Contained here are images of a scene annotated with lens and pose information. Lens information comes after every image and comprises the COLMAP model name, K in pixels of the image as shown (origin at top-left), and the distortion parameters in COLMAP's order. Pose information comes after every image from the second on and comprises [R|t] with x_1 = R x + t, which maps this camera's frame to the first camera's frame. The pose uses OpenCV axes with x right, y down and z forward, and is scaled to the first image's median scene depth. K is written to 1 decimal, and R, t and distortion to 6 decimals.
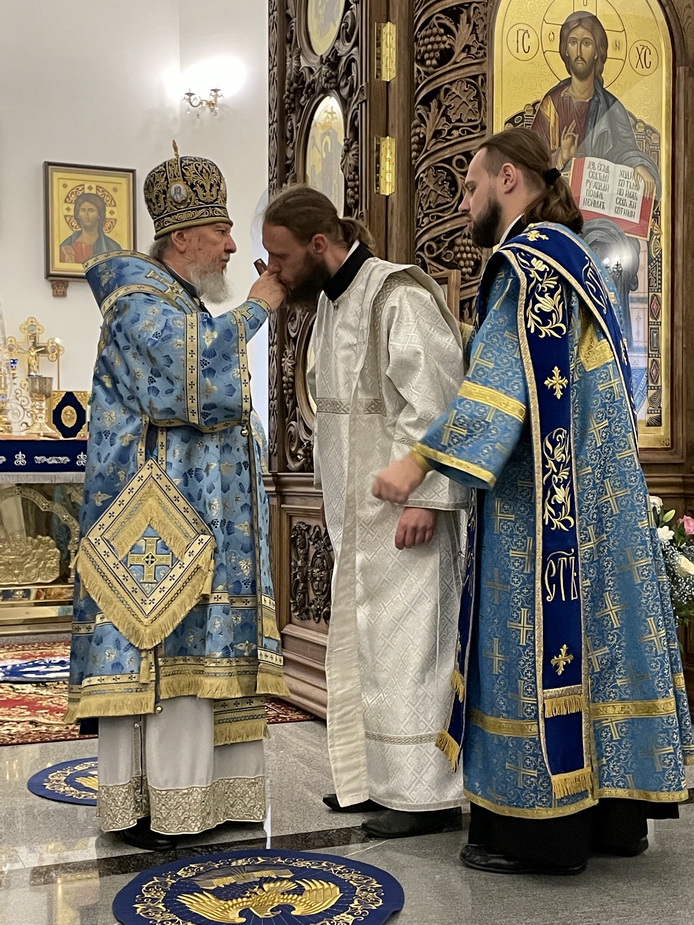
lens RADIAL K [[1292.2, 0, 339.6], [0, 1292.2, 473.2], [0, 0, 1]] dist [0.071987, 0.000000]
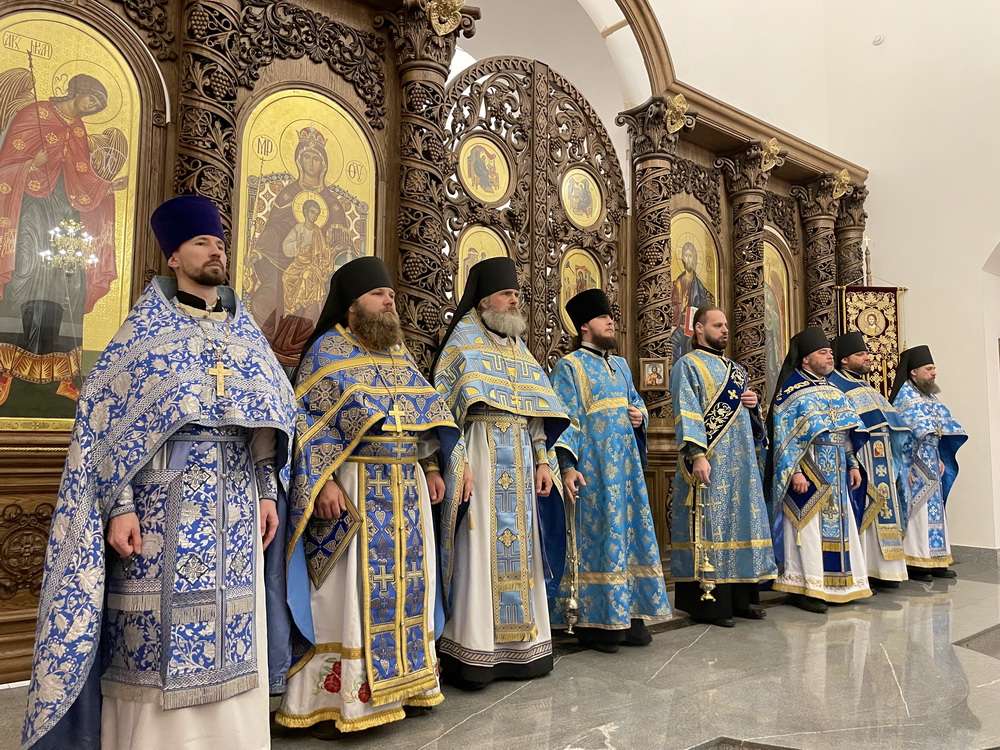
lens RADIAL K [[757.0, 0, 494.7], [0, 757.0, 365.8], [0, 0, 1]] dist [0.086436, -0.118072]
pose [[0.958434, 0.041304, 0.282309, -0.491620], [-0.011439, 0.994233, -0.106627, -0.003213], [-0.285085, 0.098966, 0.953379, -0.120510]]
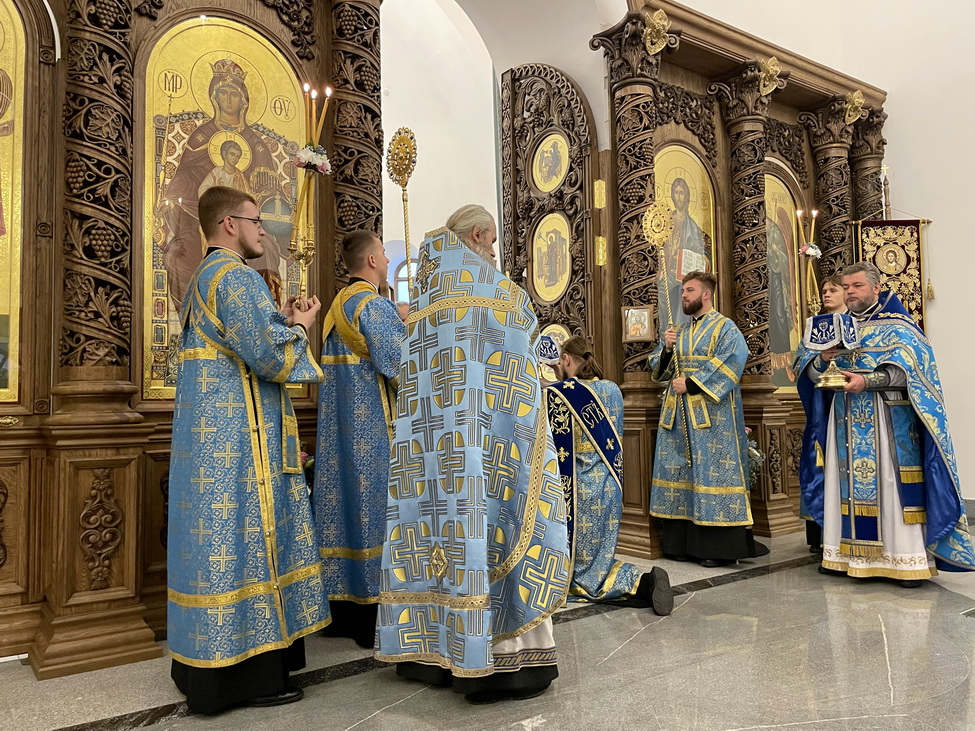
lens RADIAL K [[766.5, 0, 487.9], [0, 766.5, 359.7], [0, 0, 1]] dist [0.093666, -0.127800]
pose [[0.972567, -0.001500, 0.232617, -0.384034], [0.017593, 0.997589, -0.067125, 0.001666], [-0.231955, 0.069376, 0.970249, -0.072310]]
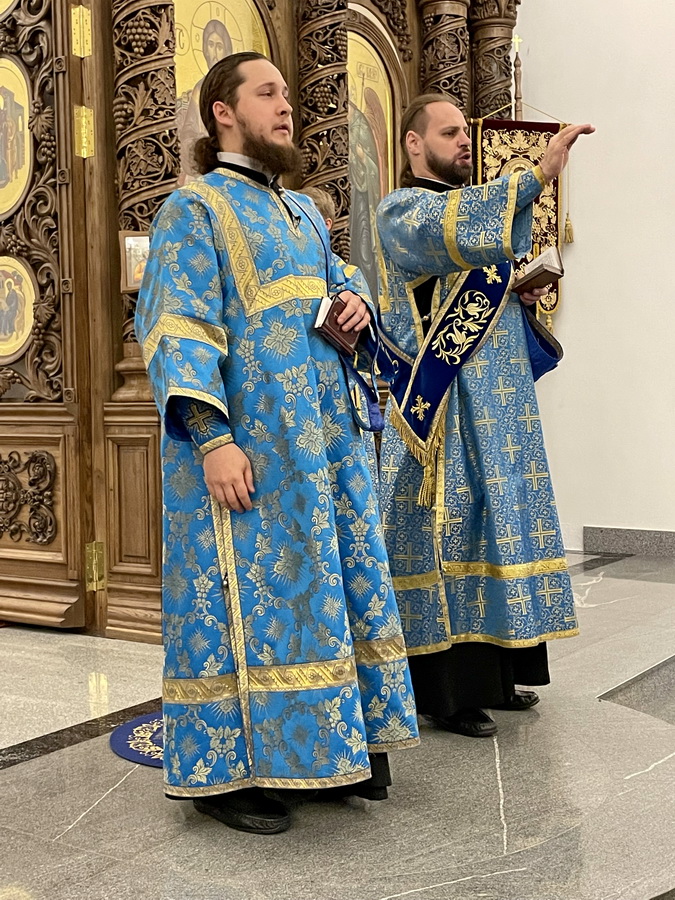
lens RADIAL K [[1207.1, 0, 326.4], [0, 1207.1, 436.8], [0, 0, 1]] dist [0.074610, 0.000000]
pose [[0.846412, -0.031308, 0.531608, -0.346677], [0.018004, 0.999382, 0.030191, 0.002663], [-0.532225, -0.015983, 0.846452, -0.023403]]
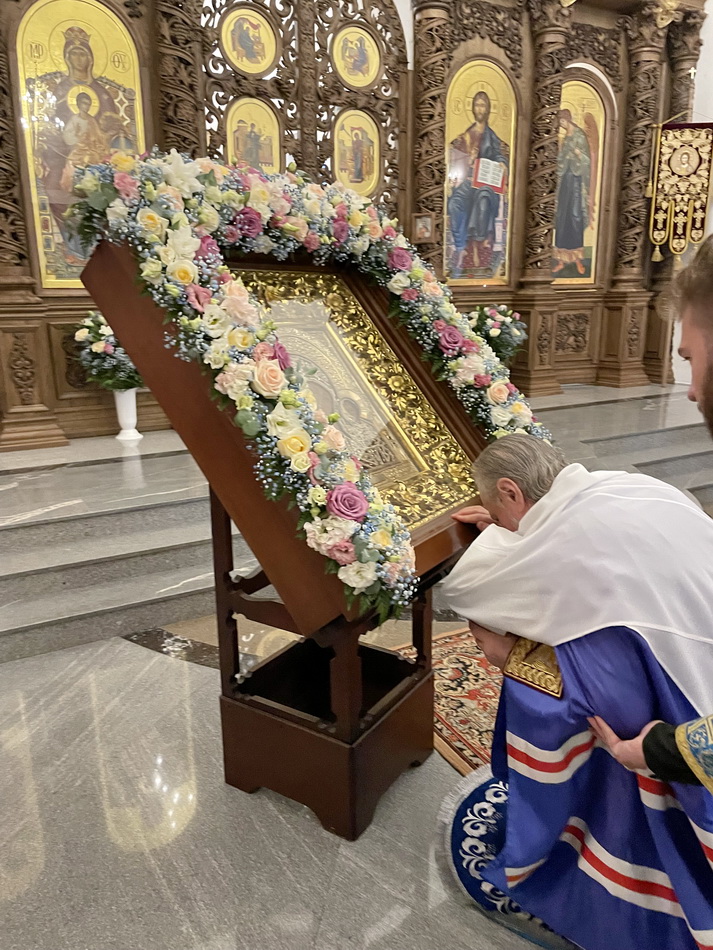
lens RADIAL K [[719.1, 0, 356.1], [0, 719.1, 482.3], [0, 0, 1]] dist [0.086436, -0.118072]
pose [[0.993843, -0.036830, 0.104495, -0.202460], [0.009606, 0.968223, 0.249904, -0.003399], [-0.110378, -0.247361, 0.962616, -0.414925]]
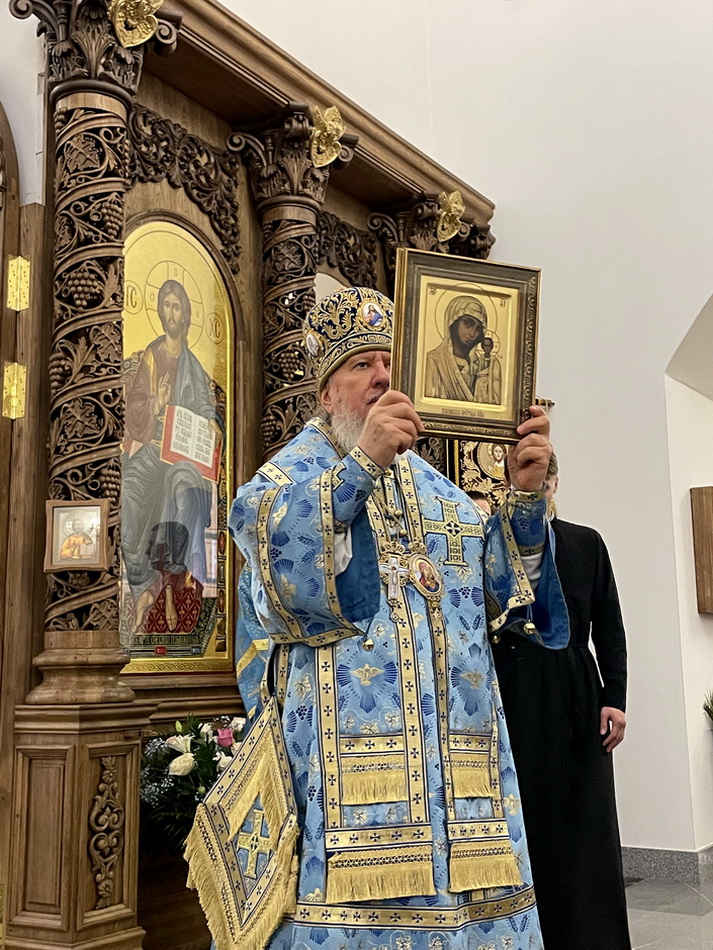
lens RADIAL K [[1184.8, 0, 360.1], [0, 1184.8, 464.2], [0, 0, 1]] dist [0.090523, 0.000000]
pose [[0.816799, 0.090344, 0.569805, -0.256395], [0.016212, 0.983678, -0.179205, -0.010399], [-0.576695, 0.155612, 0.802002, 0.108258]]
